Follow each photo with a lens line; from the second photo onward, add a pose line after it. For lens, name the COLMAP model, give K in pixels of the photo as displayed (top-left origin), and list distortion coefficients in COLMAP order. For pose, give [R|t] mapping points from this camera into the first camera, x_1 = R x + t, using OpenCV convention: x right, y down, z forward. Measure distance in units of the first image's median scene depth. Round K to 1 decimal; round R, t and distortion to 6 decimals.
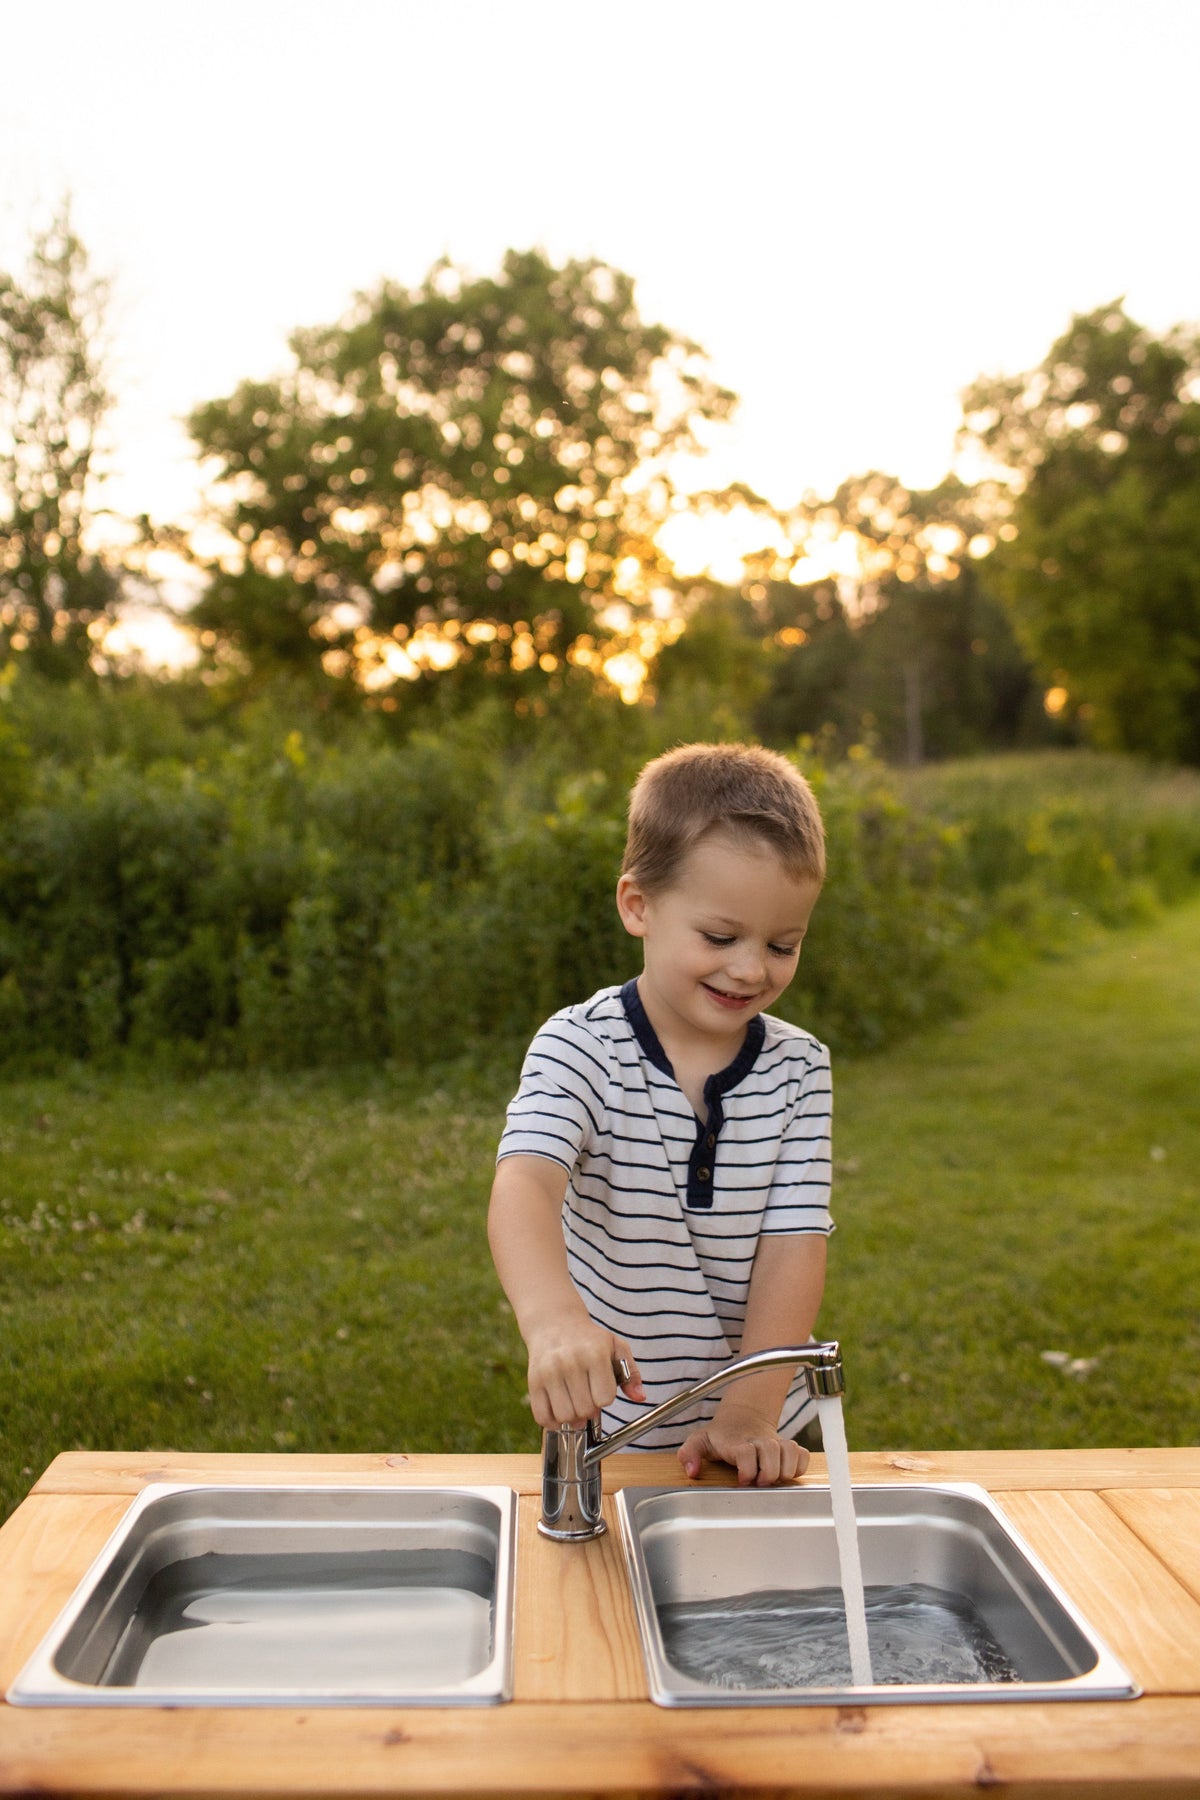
lens RADIAL K [[1774.5, 0, 600.0], [0, 1774.5, 900.0], [0, 0, 1]] dist [-0.107434, 0.119349]
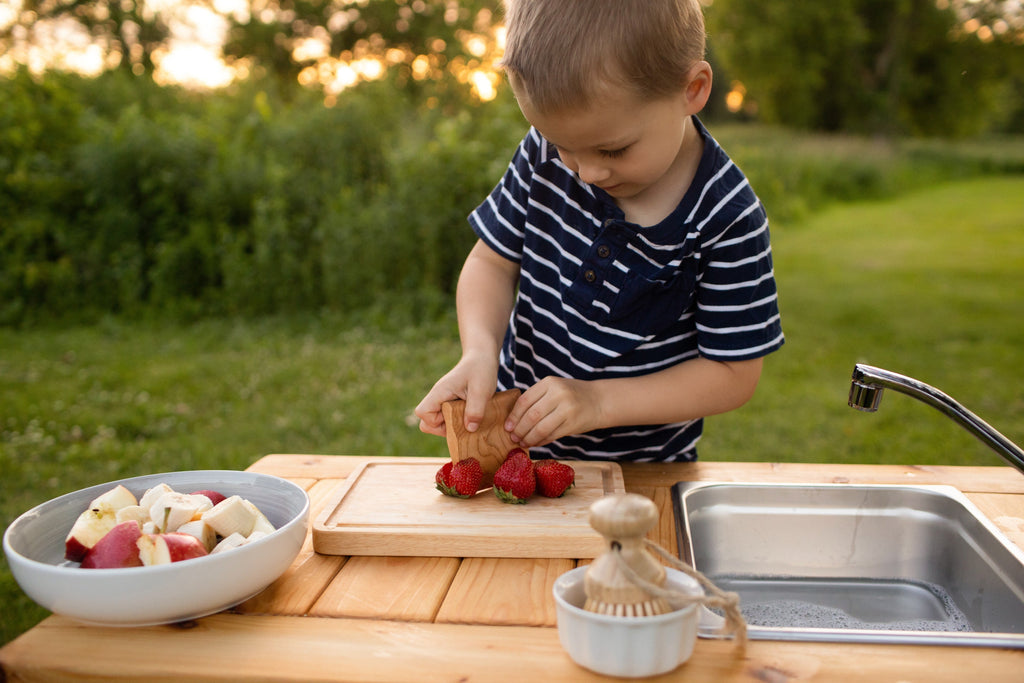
lens RADIAL K [[1009.5, 0, 512.0], [0, 1009.5, 341.5], [0, 0, 1]] dist [-0.107434, 0.119349]
pose [[0.999056, -0.020786, 0.038155, 0.002956], [0.016129, 0.992820, 0.118529, 0.020332], [-0.040344, -0.117802, 0.992217, 0.158659]]
